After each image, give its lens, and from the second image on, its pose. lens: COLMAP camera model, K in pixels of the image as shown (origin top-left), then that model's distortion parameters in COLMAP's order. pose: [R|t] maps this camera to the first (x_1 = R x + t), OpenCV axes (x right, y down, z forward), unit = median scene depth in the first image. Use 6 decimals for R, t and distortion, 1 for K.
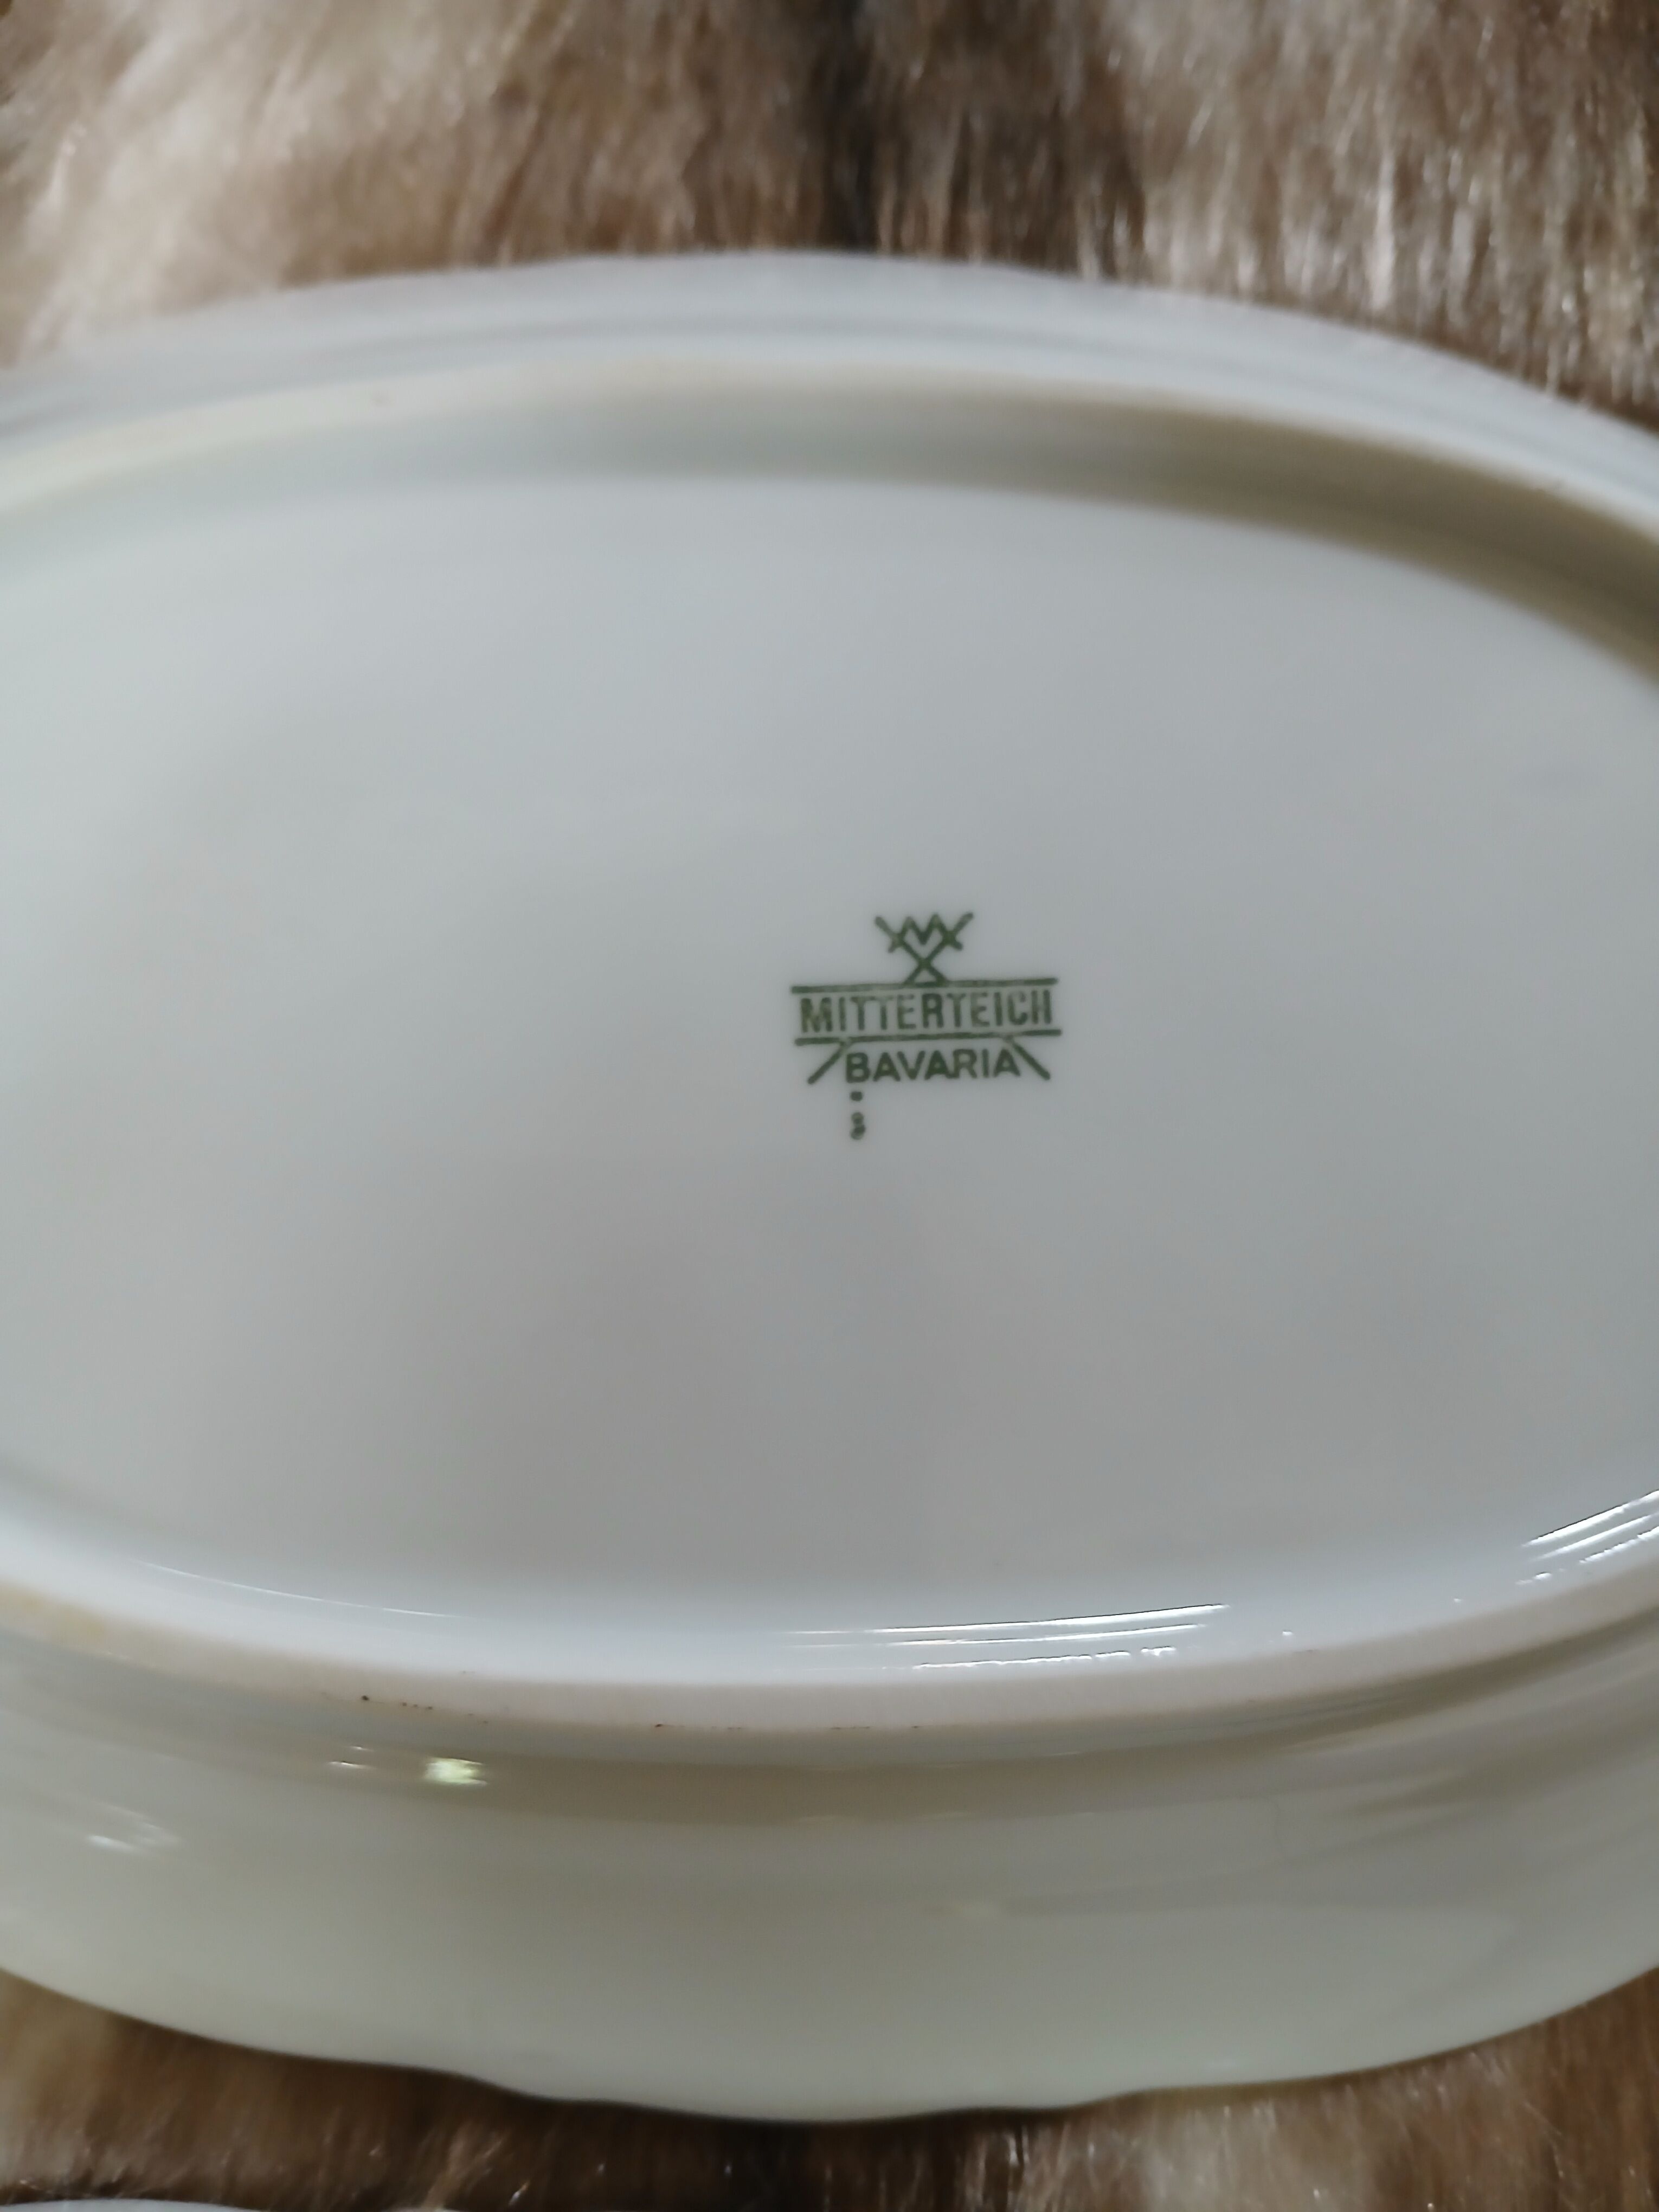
lens RADIAL K [[1666.4, 0, 829.5], [0, 1666.4, 1106.0], [0, 0, 1]] dist [-0.001290, 0.000367]
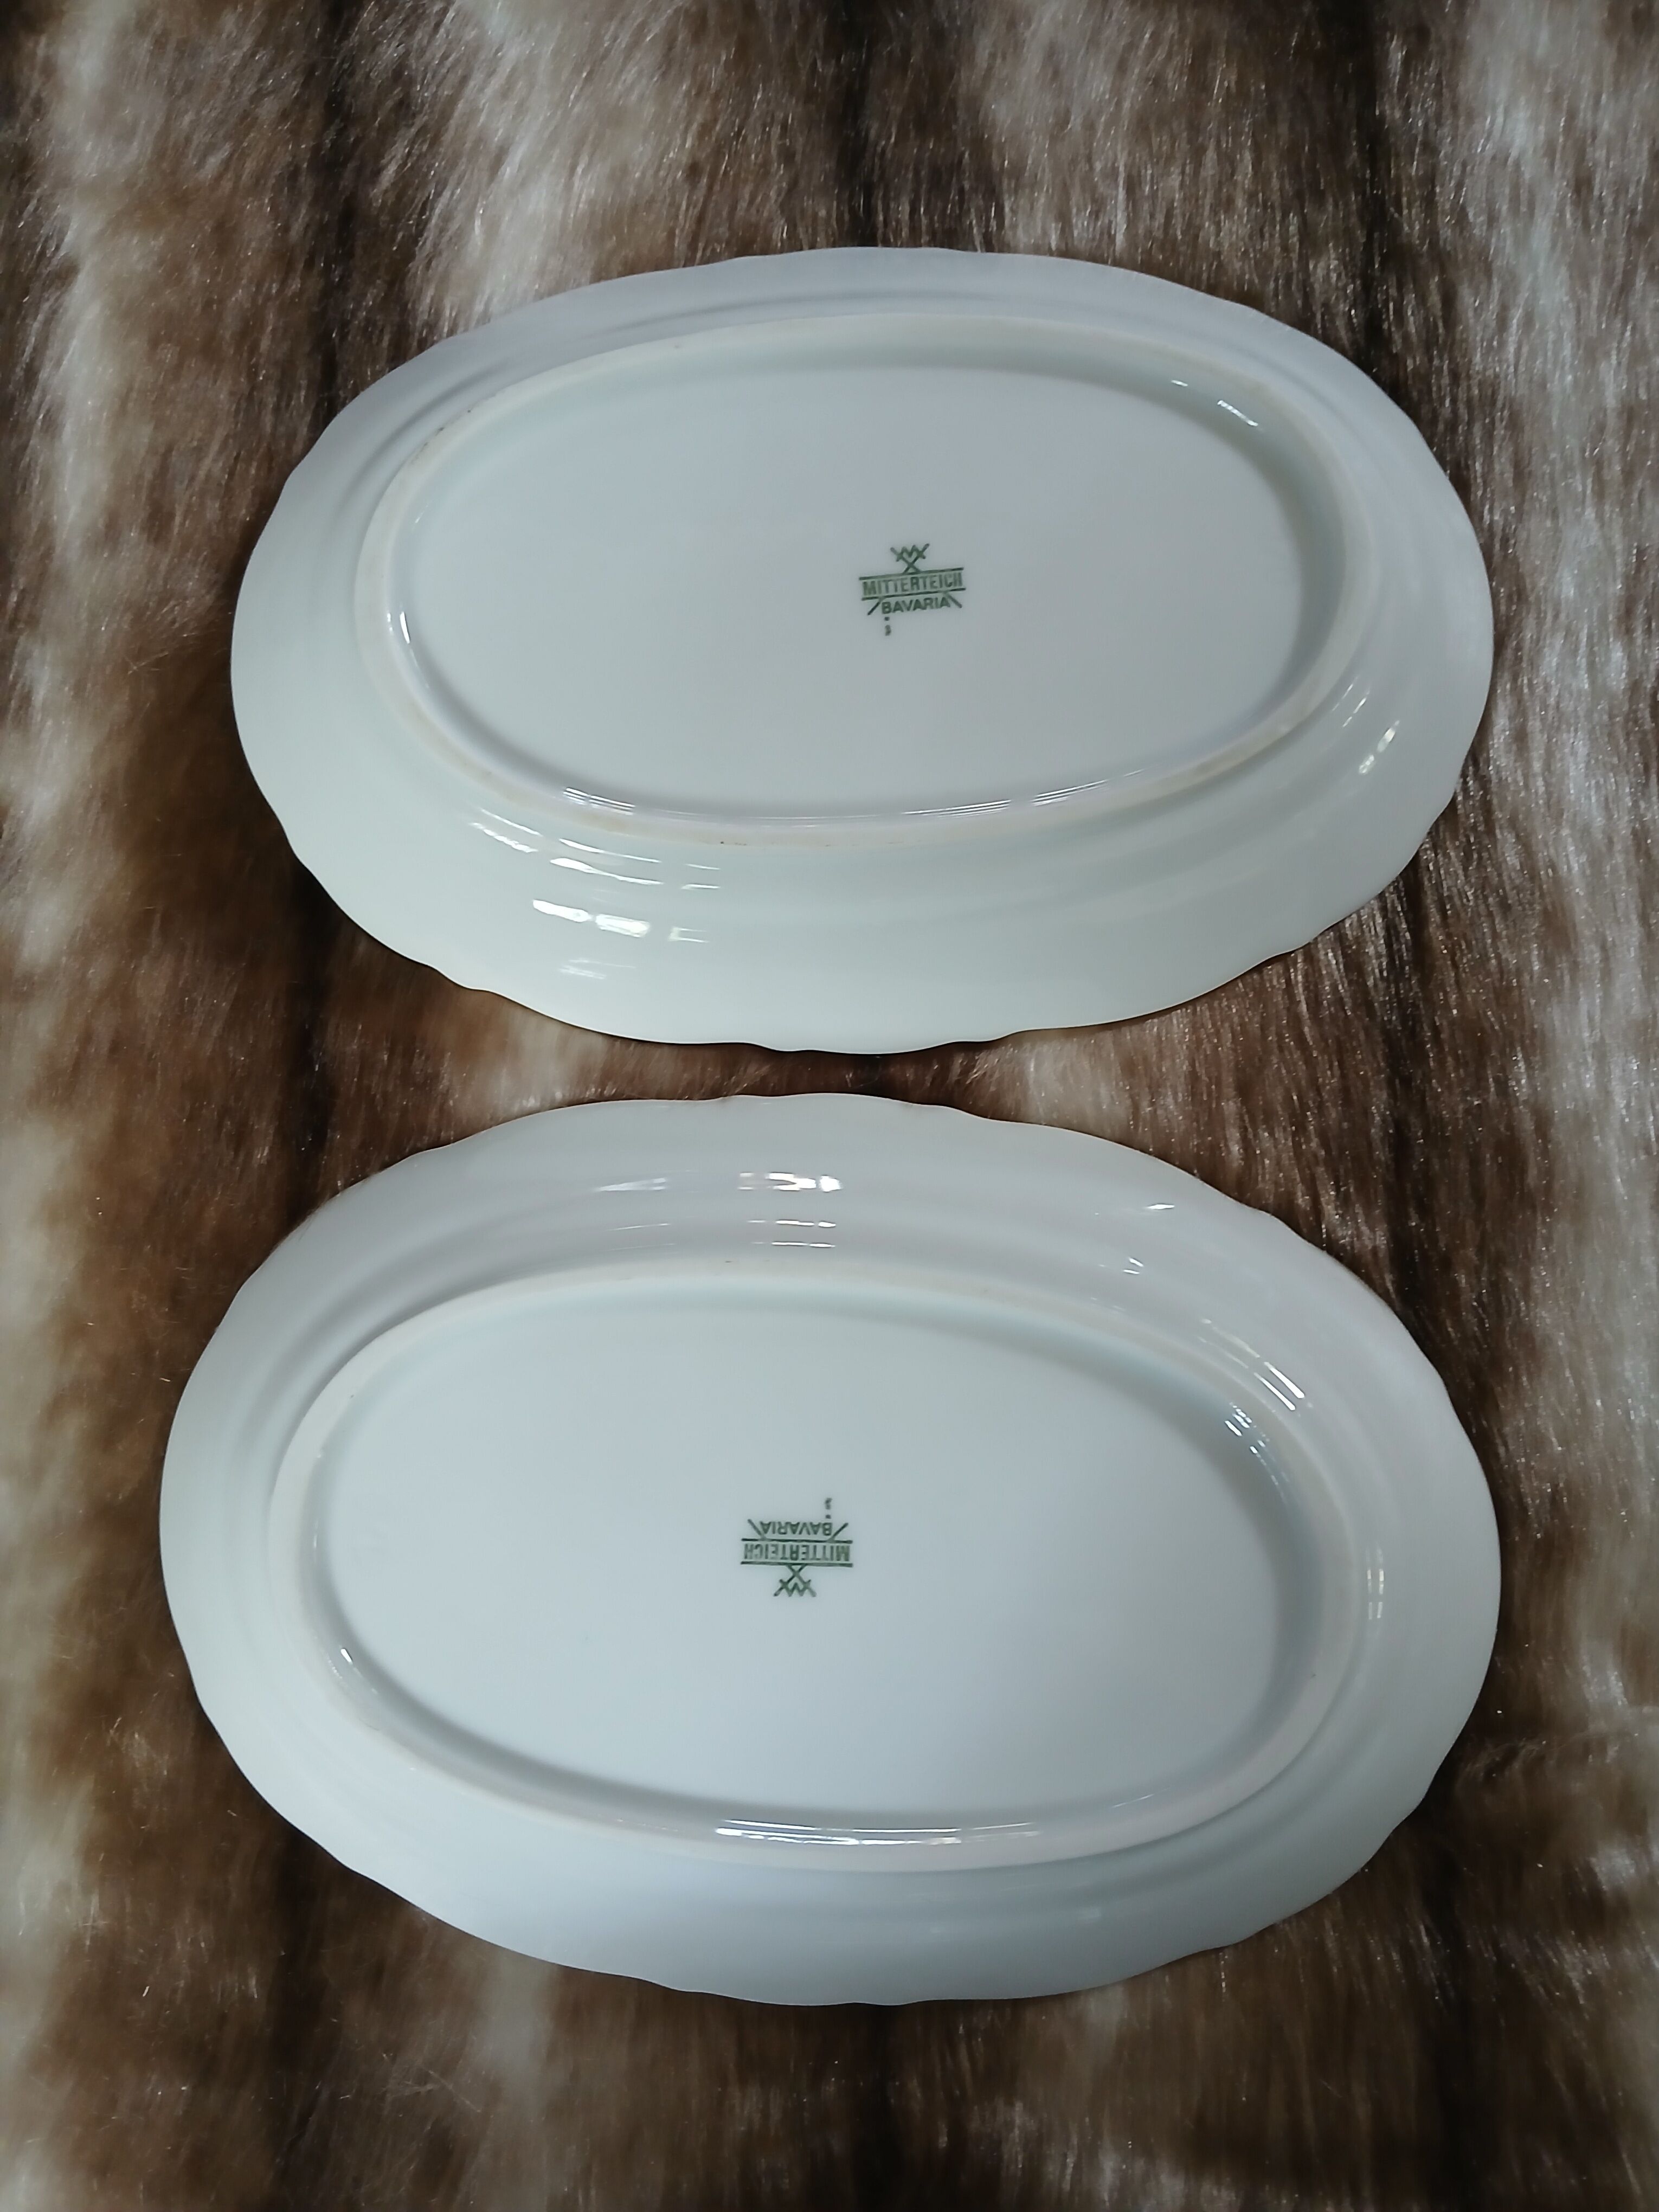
lens RADIAL K [[1666.4, 0, 829.5], [0, 1666.4, 1106.0], [0, 0, 1]] dist [-0.001290, 0.000367]
pose [[0.998015, -0.054837, -0.030952, -0.024539], [0.057836, 0.992666, 0.106158, 0.336280], [0.024903, -0.107738, 0.993867, -1.191057]]
